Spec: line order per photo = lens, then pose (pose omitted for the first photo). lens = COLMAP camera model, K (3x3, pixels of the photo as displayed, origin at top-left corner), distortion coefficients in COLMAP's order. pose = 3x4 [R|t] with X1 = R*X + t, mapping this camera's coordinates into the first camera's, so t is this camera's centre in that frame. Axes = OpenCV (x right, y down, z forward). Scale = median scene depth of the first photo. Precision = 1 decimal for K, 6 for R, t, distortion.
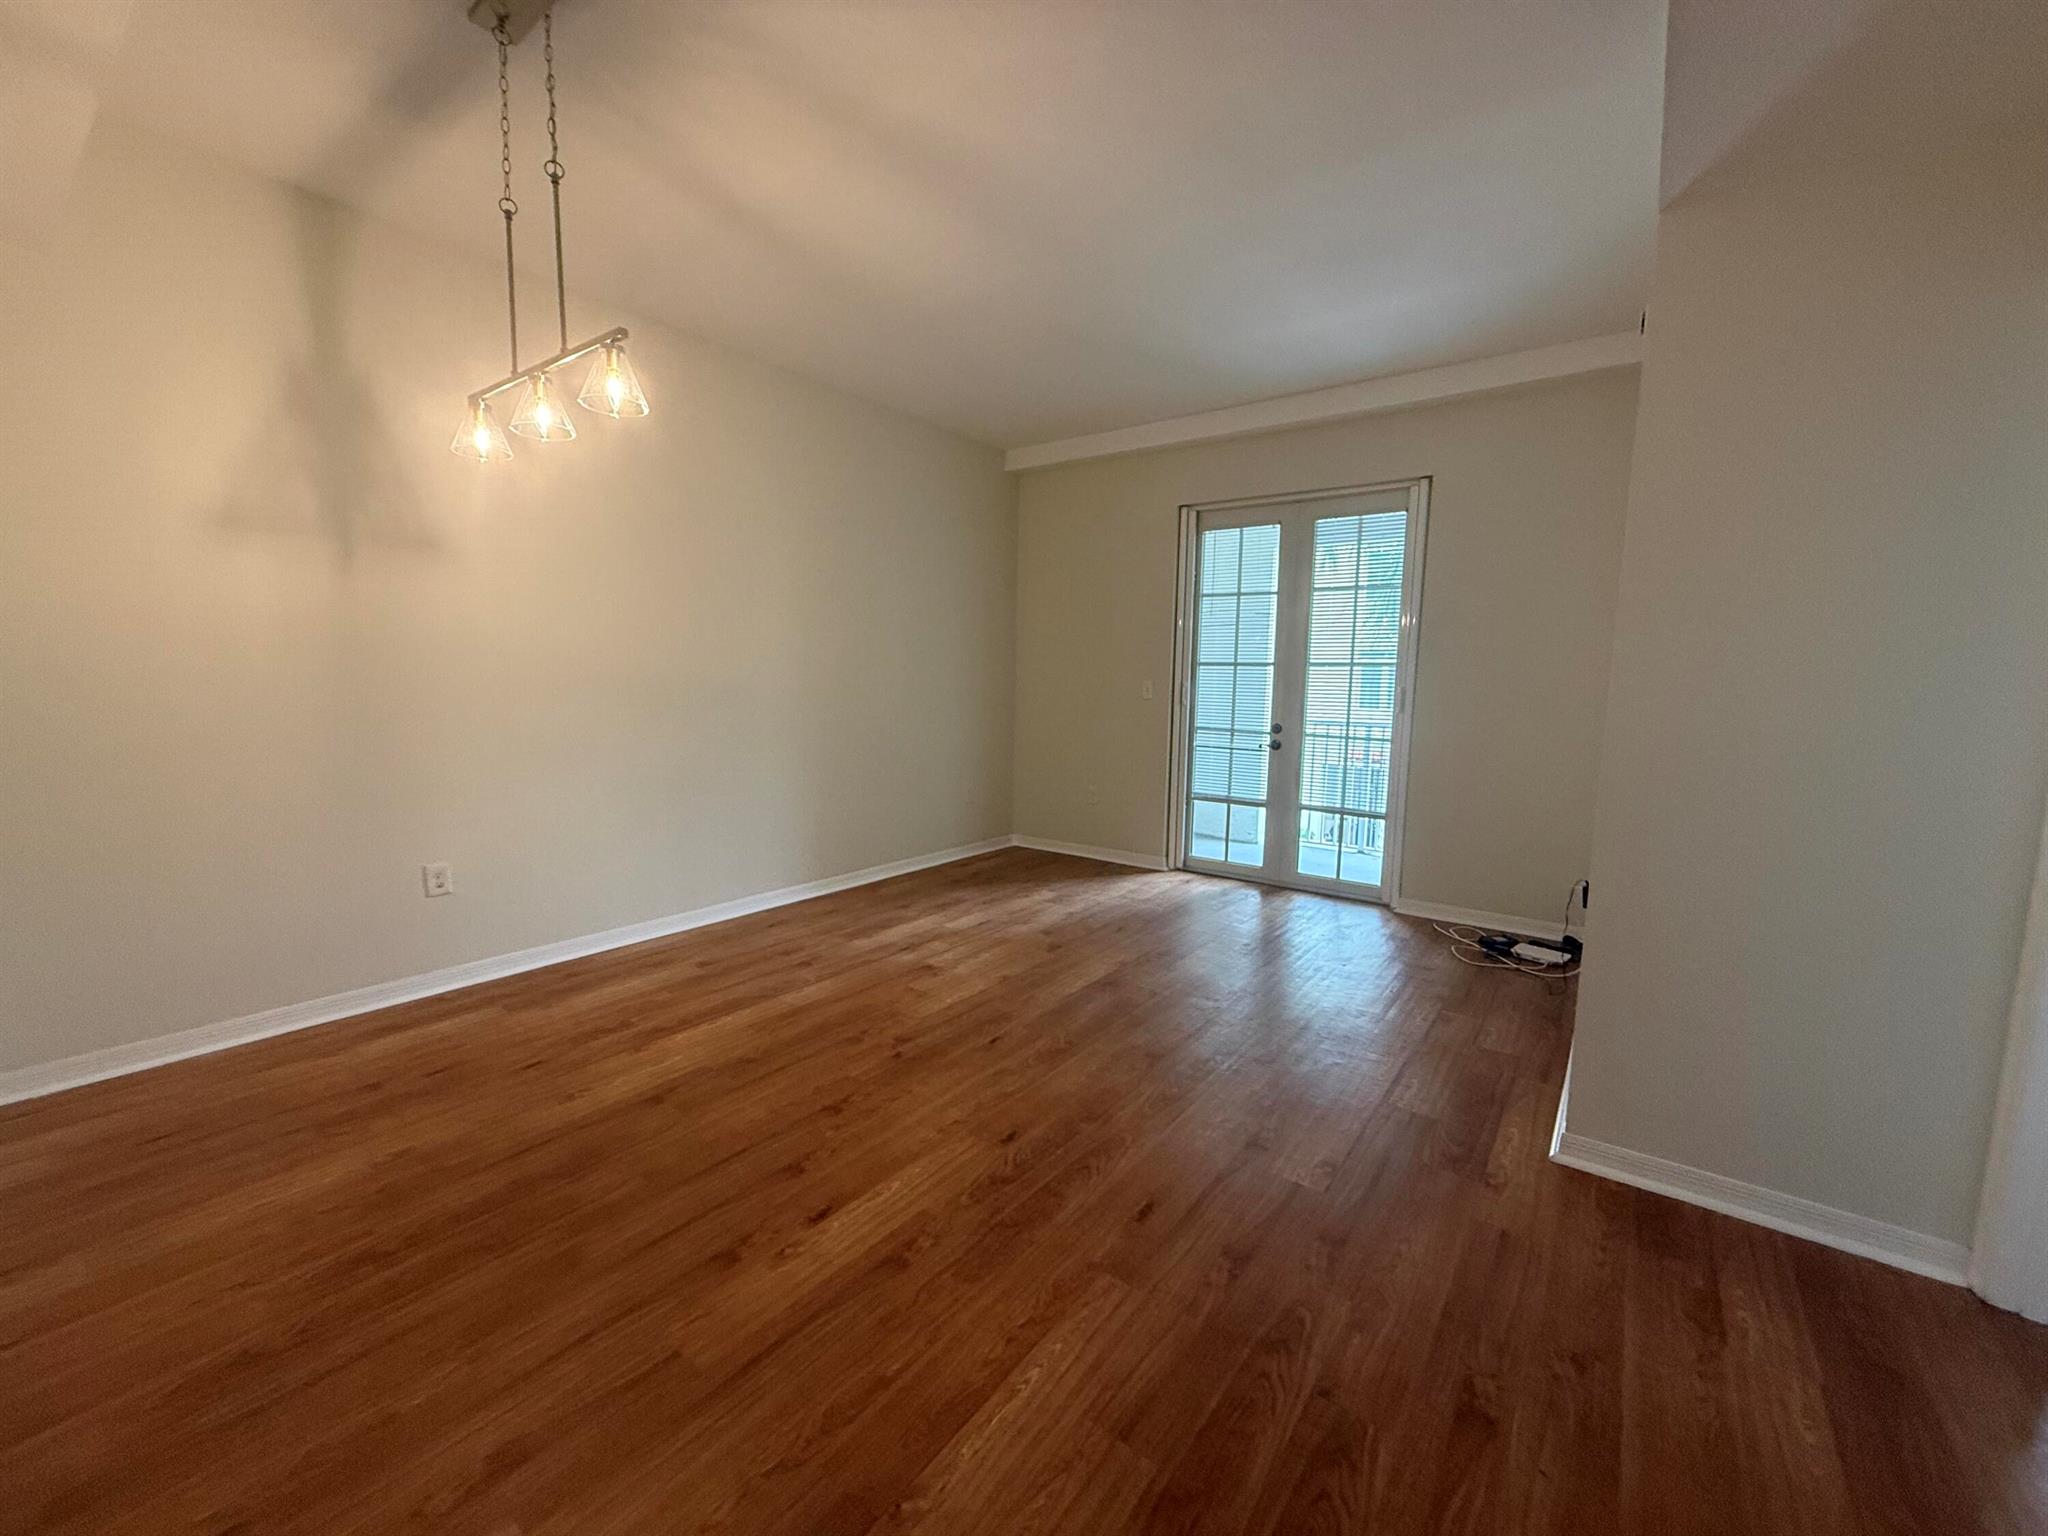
lens RADIAL K [[814.4, 0, 1019.2], [0, 814.4, 768.7], [0, 0, 1]] dist [0.000835, 0.000022]
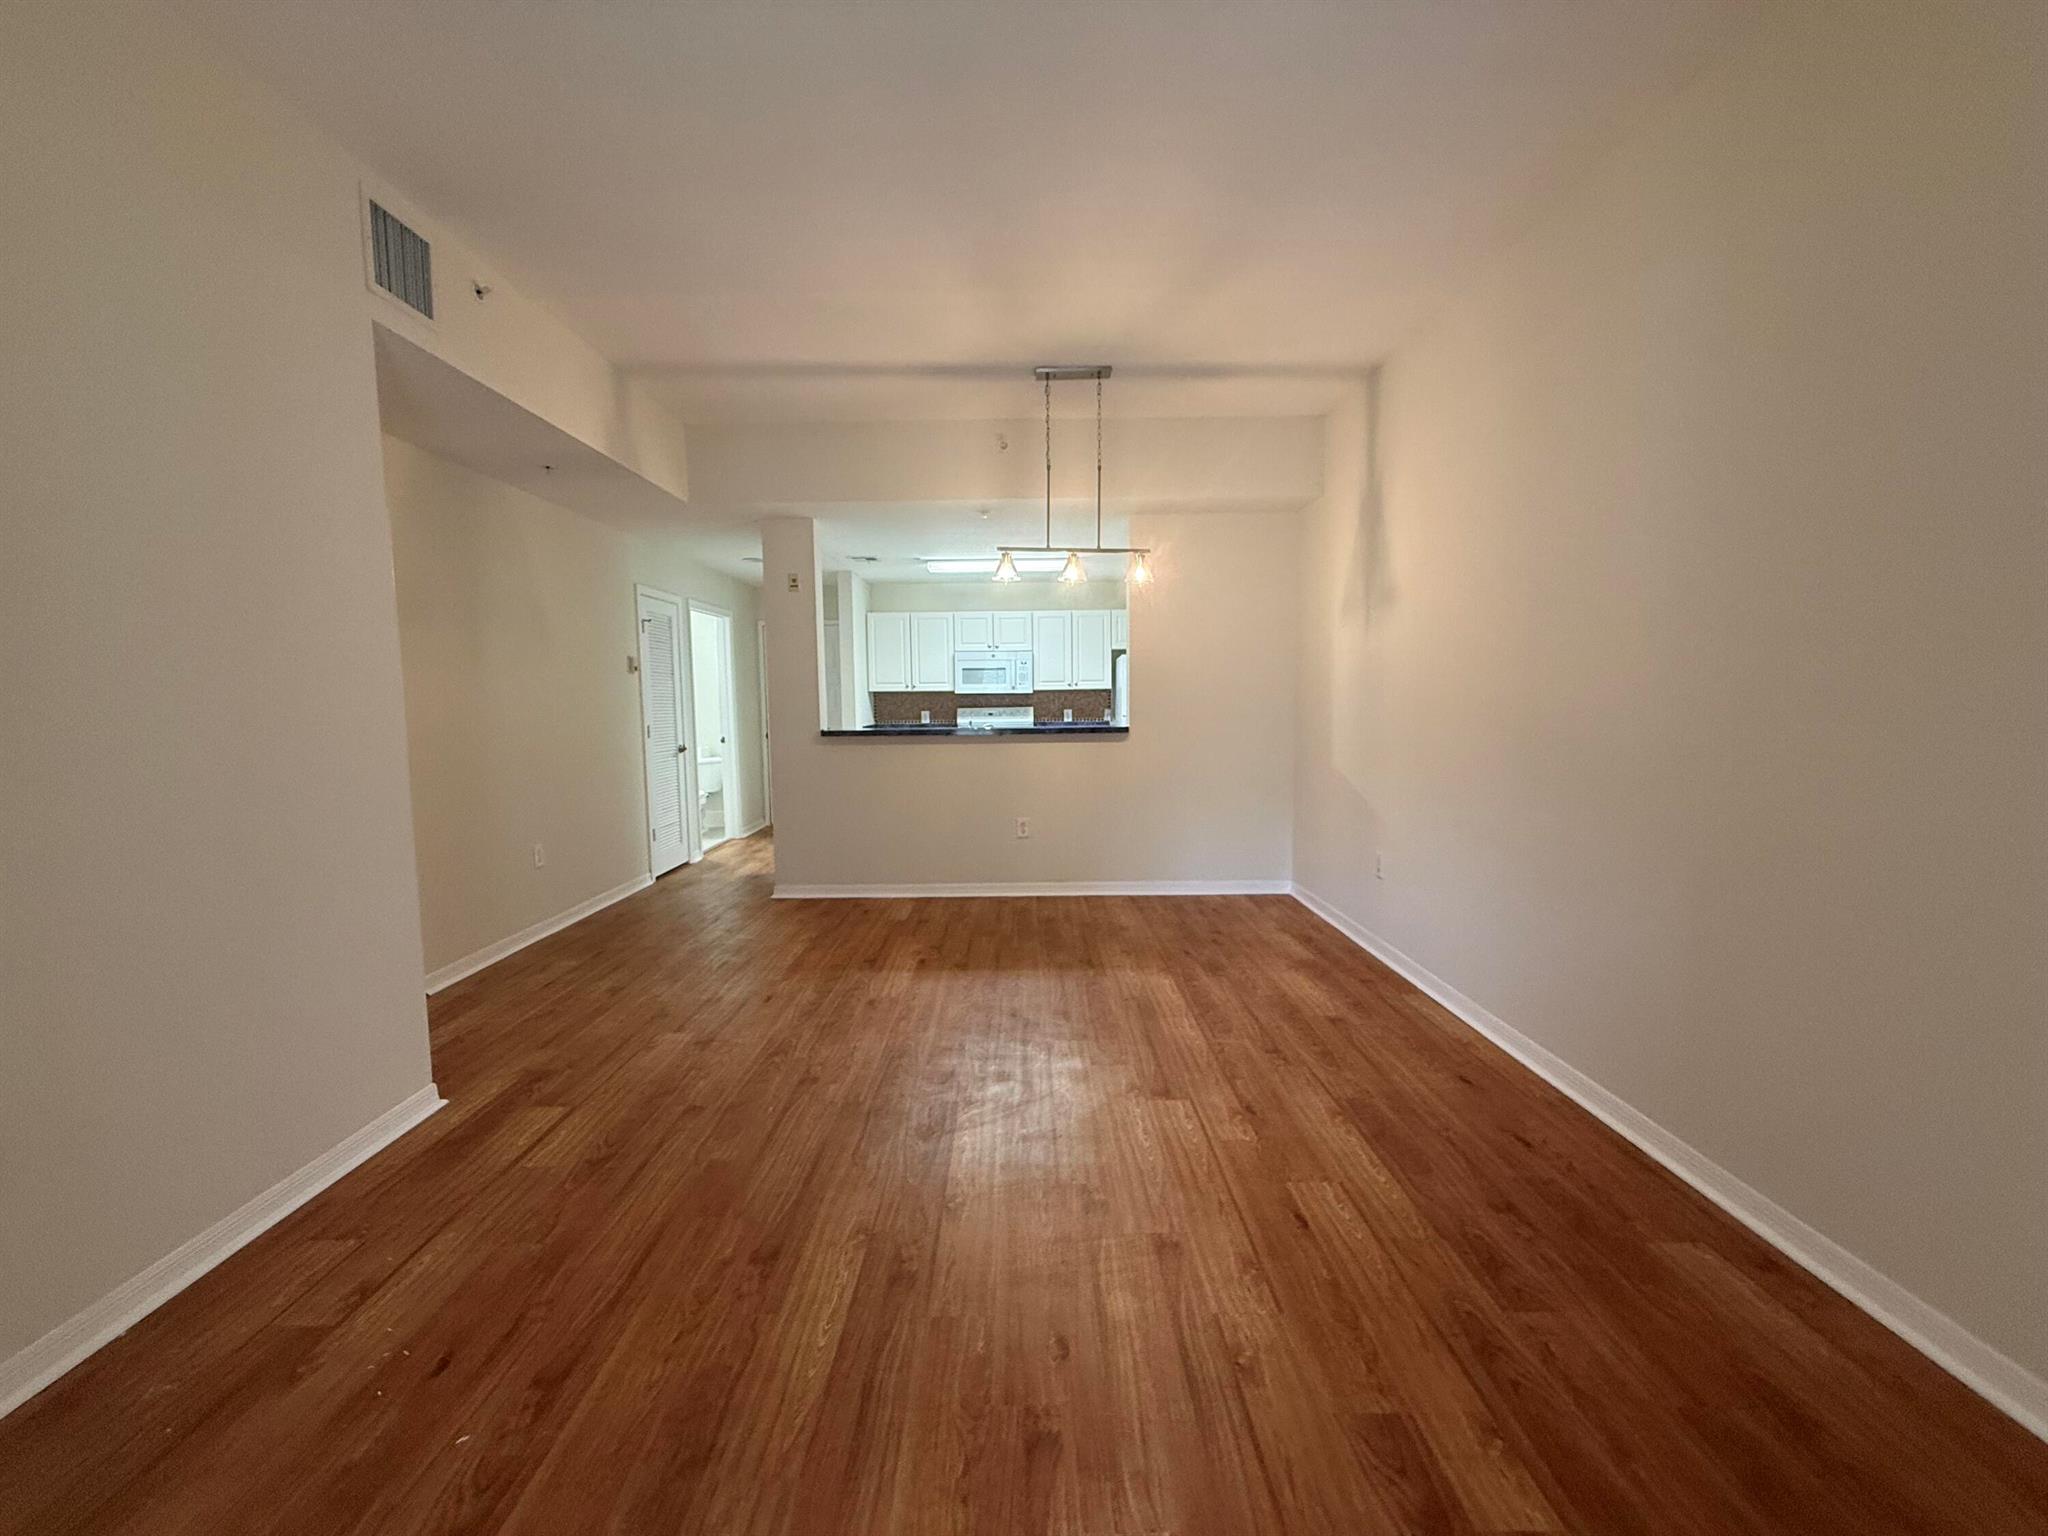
lens RADIAL K [[818.1, 0, 1021.1], [0, 818.1, 766.3], [0, 0, 1]] dist [0.000905, -0.000645]
pose [[-0.798069, 0.040530, -0.601201, 0.500459], [-0.072870, 0.983921, 0.163062, -0.187117], [0.598144, 0.173944, -0.782284, 1.720162]]
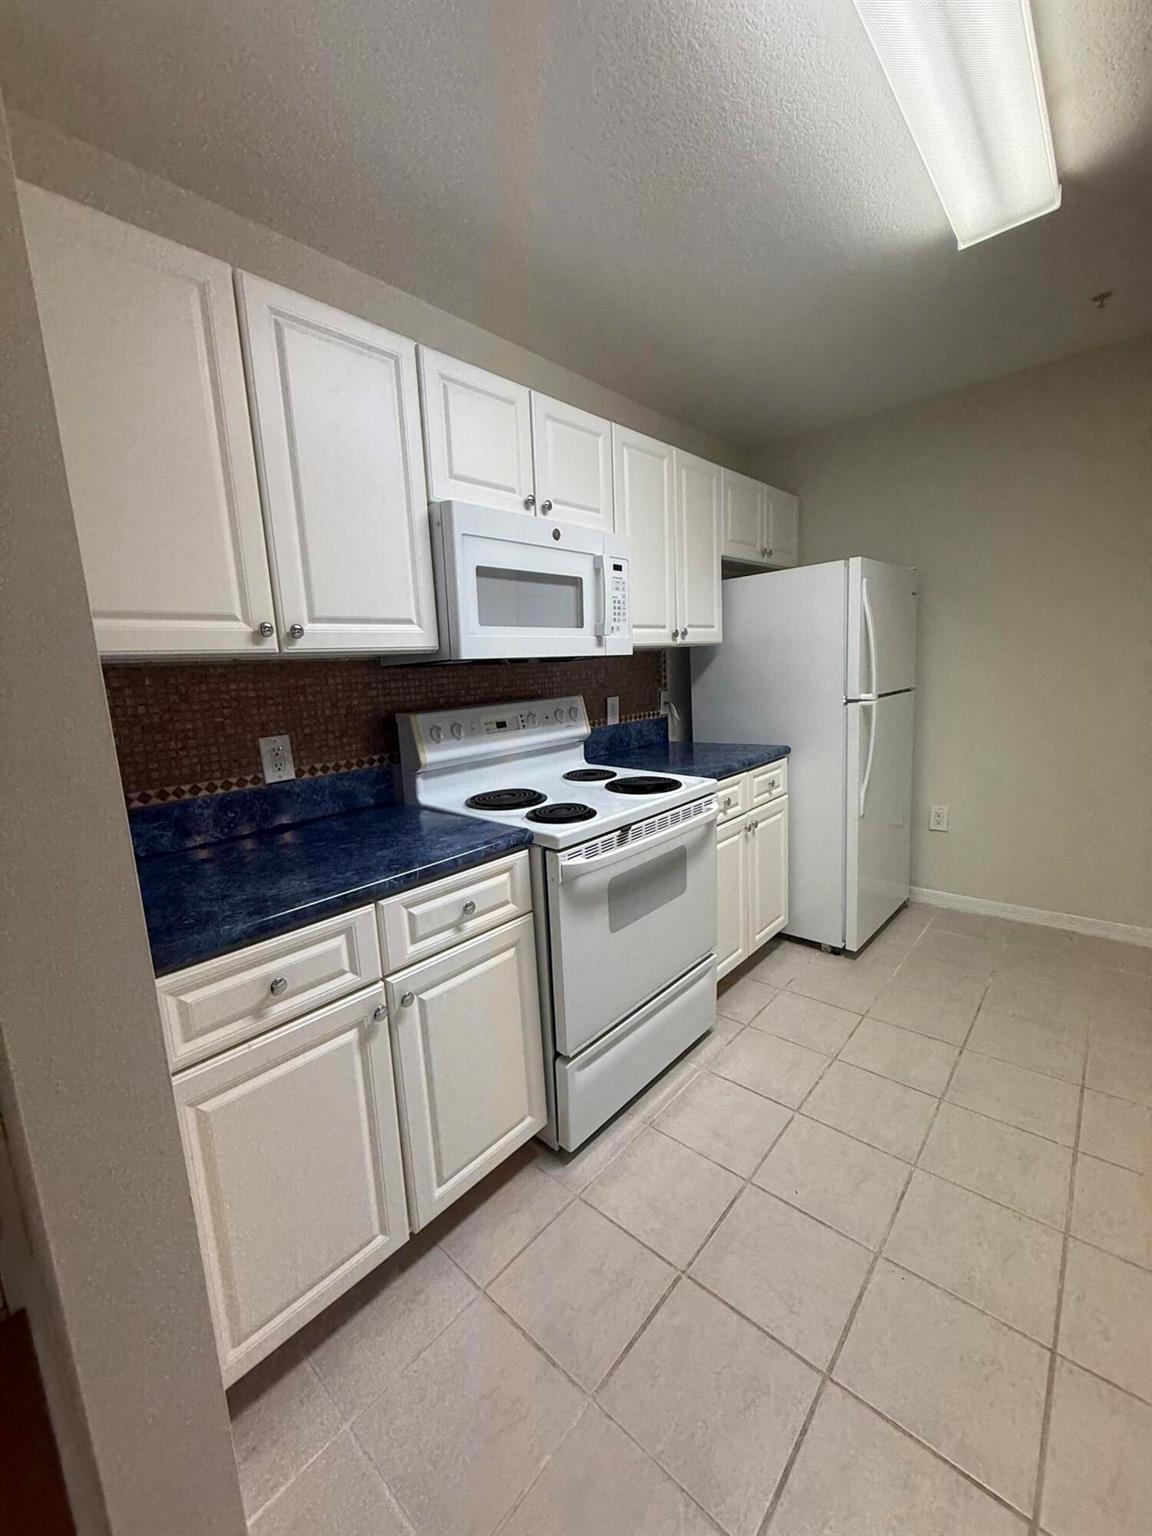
lens RADIAL K [[608.9, 0, 577.0], [0, 608.9, 766.2], [0, 0, 1]] dist [0.000524, -0.000359]
pose [[-0.082697, 0.147531, -0.985594, -0.382219], [-0.063874, 0.986164, 0.152975, 0.027317], [0.994526, 0.075605, -0.072130, -0.330556]]
